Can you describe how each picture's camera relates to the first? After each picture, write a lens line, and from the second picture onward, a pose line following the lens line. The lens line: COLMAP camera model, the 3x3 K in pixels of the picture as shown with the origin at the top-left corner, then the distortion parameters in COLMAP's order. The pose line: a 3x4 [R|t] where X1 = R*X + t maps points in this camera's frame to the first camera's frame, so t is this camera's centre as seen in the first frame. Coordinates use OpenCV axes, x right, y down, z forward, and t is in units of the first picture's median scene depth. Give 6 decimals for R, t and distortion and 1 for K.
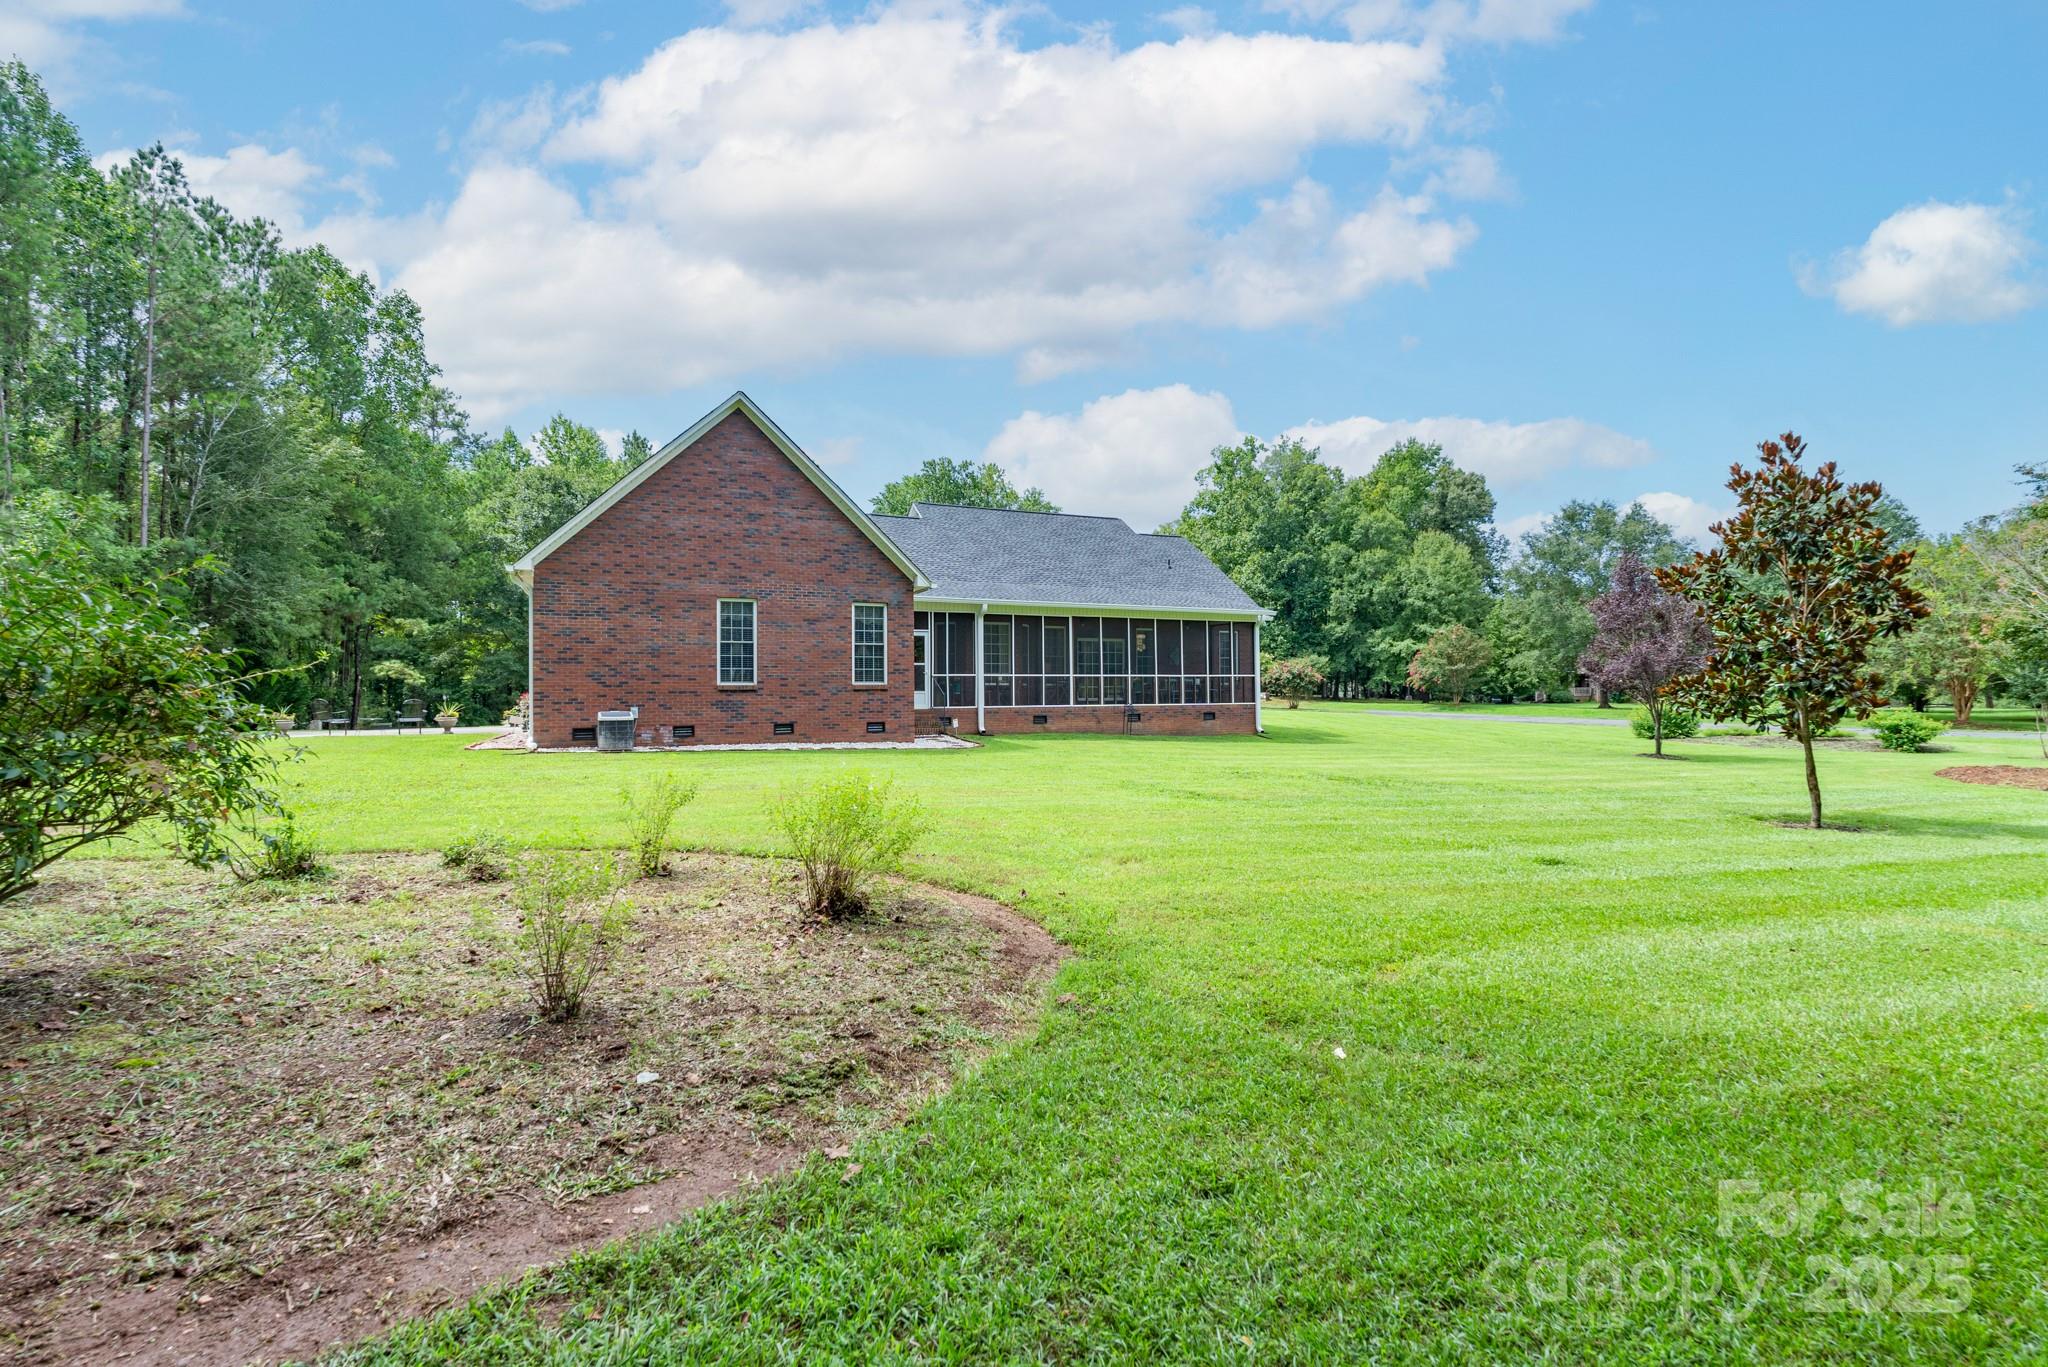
lens RADIAL K [[922.9, 0, 1045.6], [0, 922.9, 685.5], [0, 0, 1]] dist [-0.006944, 0.001984]
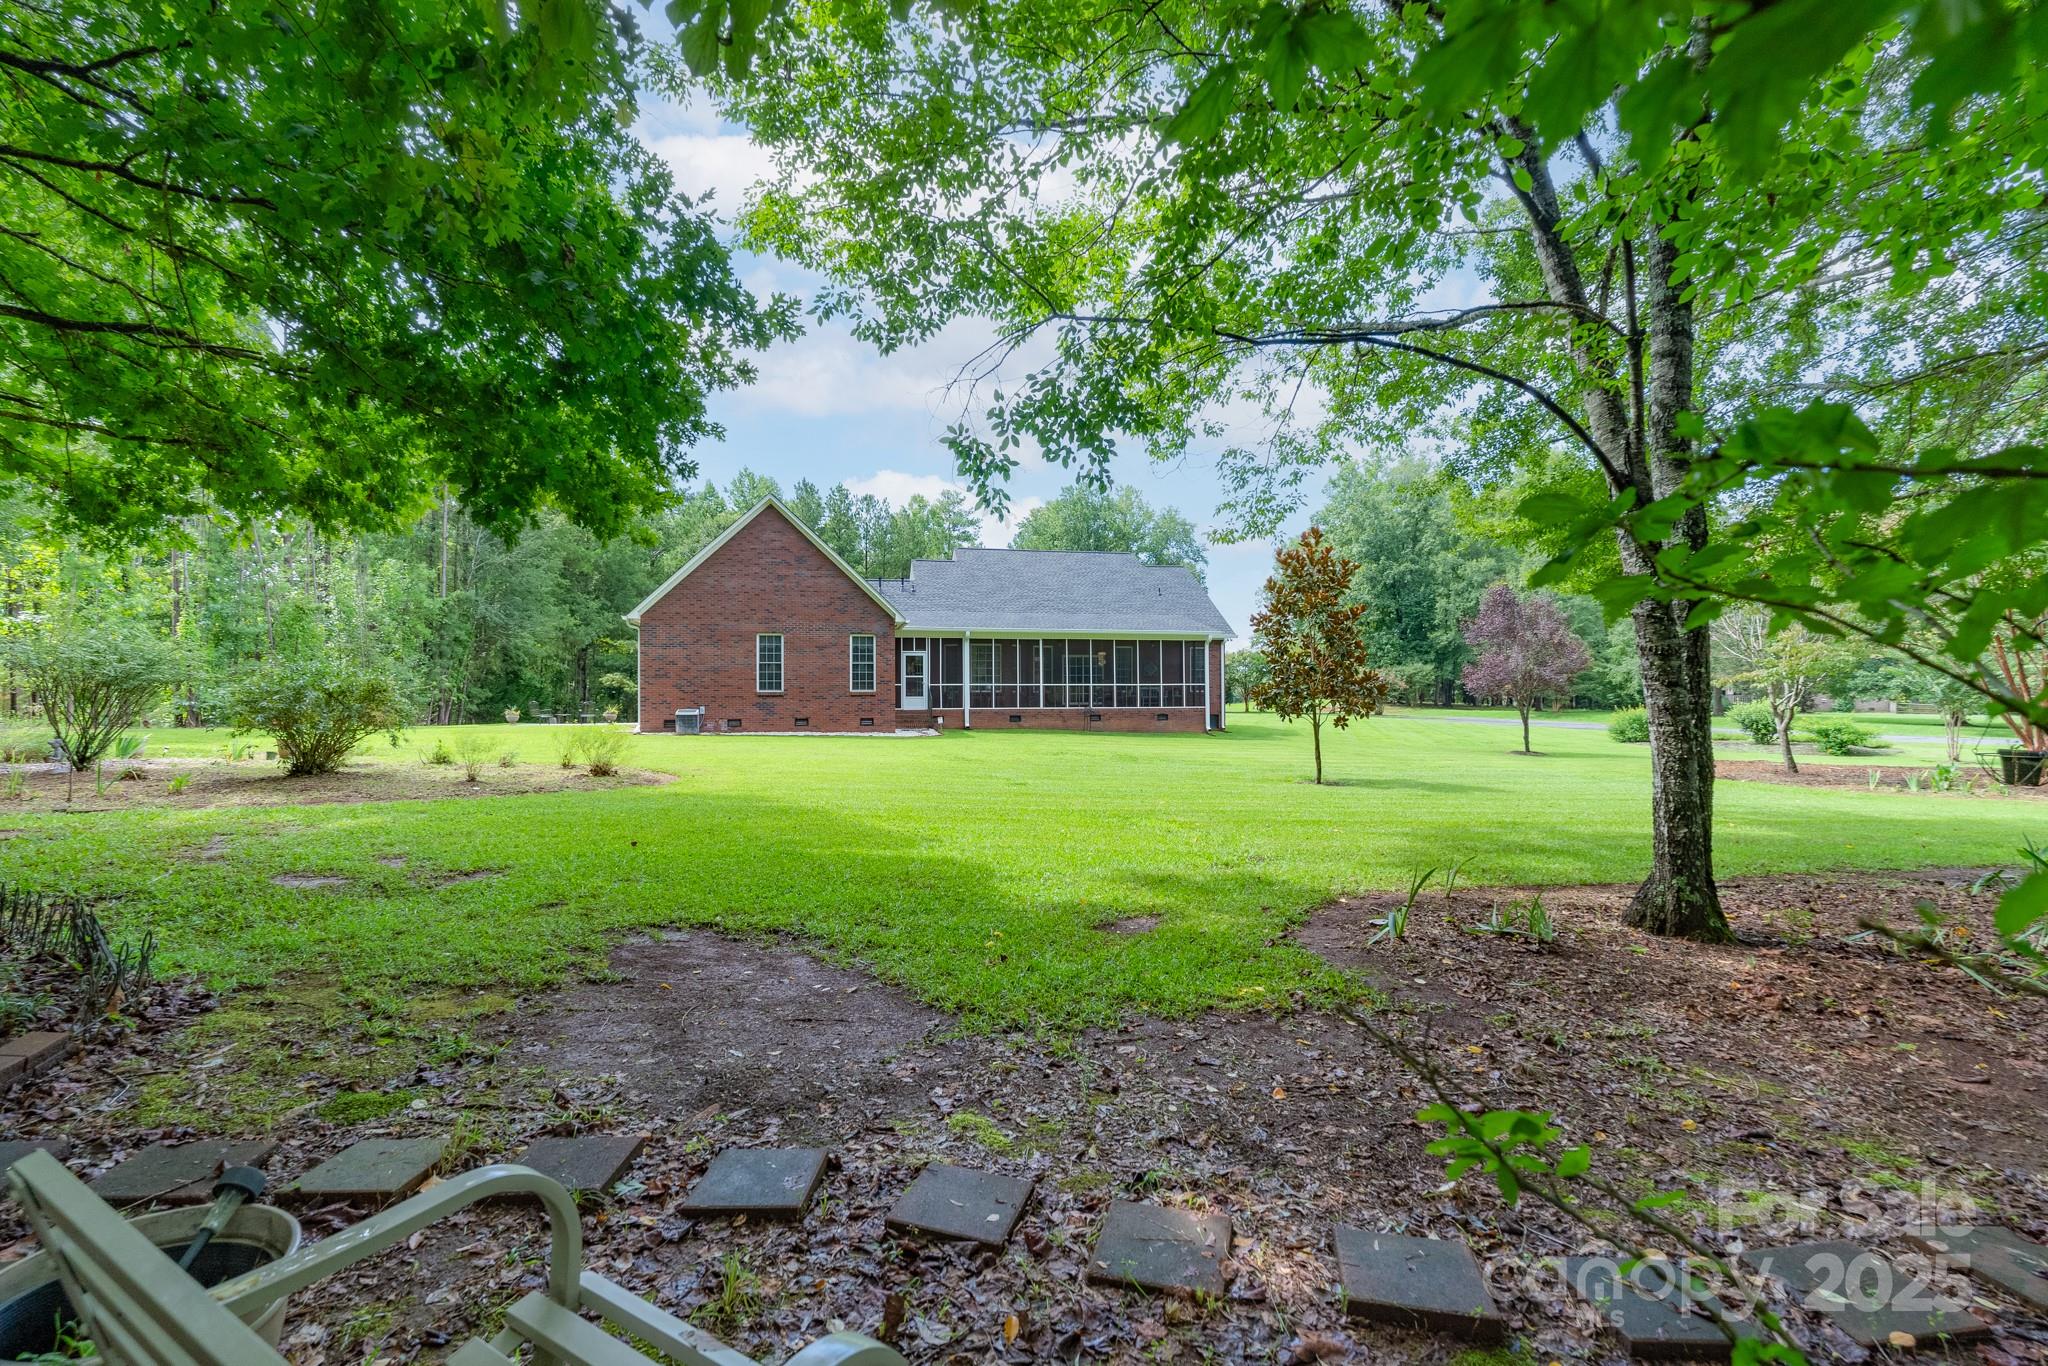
lens RADIAL K [[922.9, 0, 1035.2], [0, 922.9, 690.4], [0, 0, 1]] dist [-0.006944, 0.001984]
pose [[0.975249, -0.000423, -0.221108, 0.313608], [-0.000313, 0.999995, -0.003298, 0.001256], [0.221108, 0.003285, 0.975244, -0.268060]]
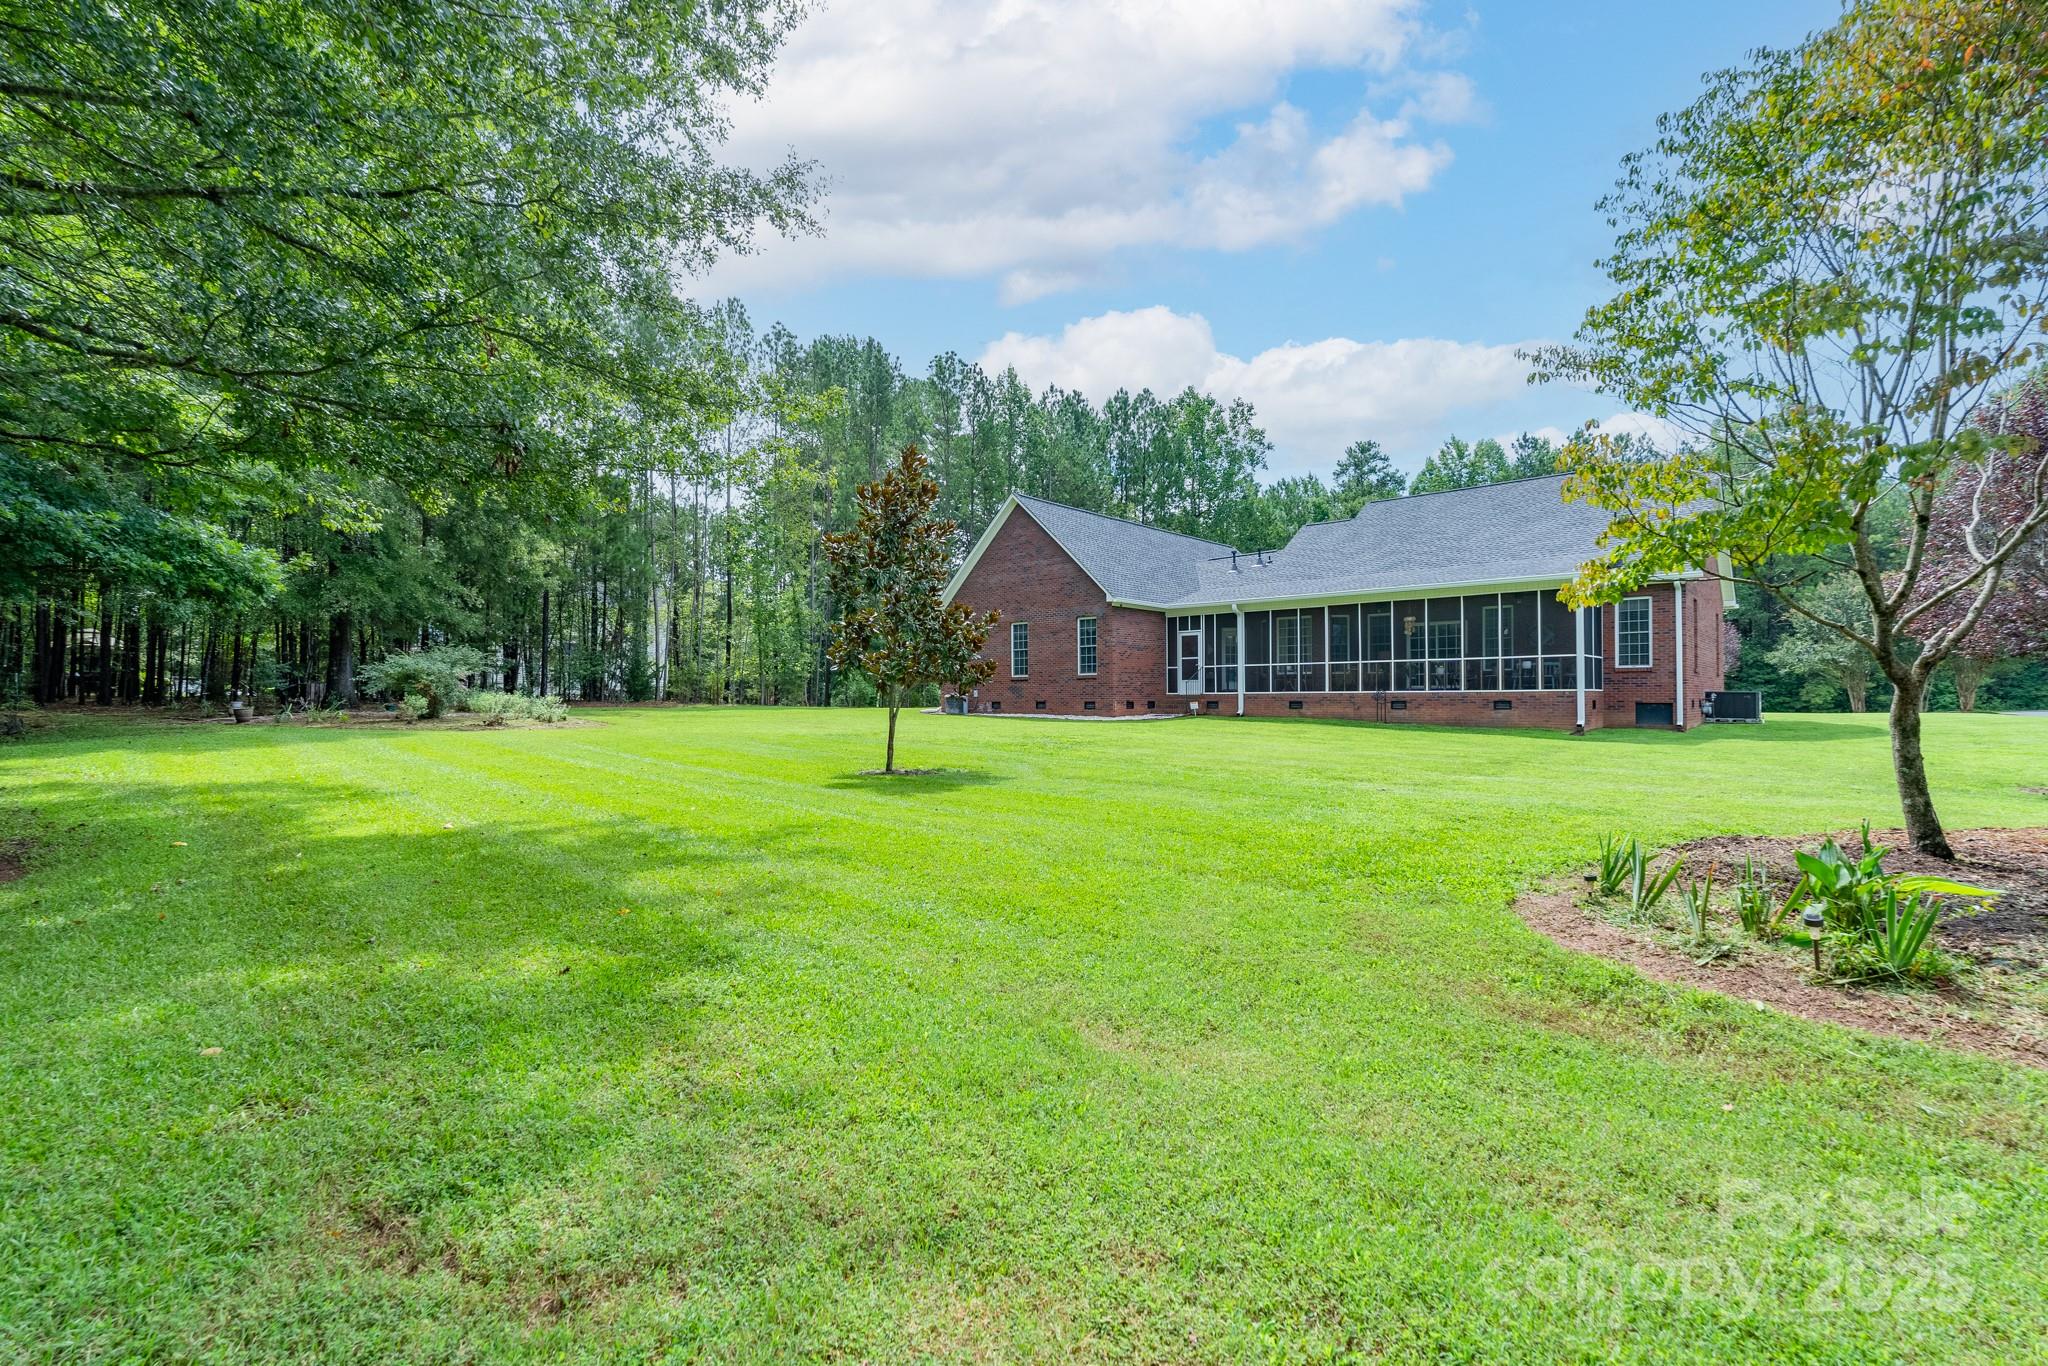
lens RADIAL K [[922.9, 0, 1006.0], [0, 922.9, 684.4], [0, 0, 1]] dist [-0.006944, 0.001984]
pose [[0.385901, -0.010577, -0.922480, 0.862299], [0.007972, 0.999935, -0.008130, 0.018991], [0.922506, -0.004216, 0.385960, 0.280553]]
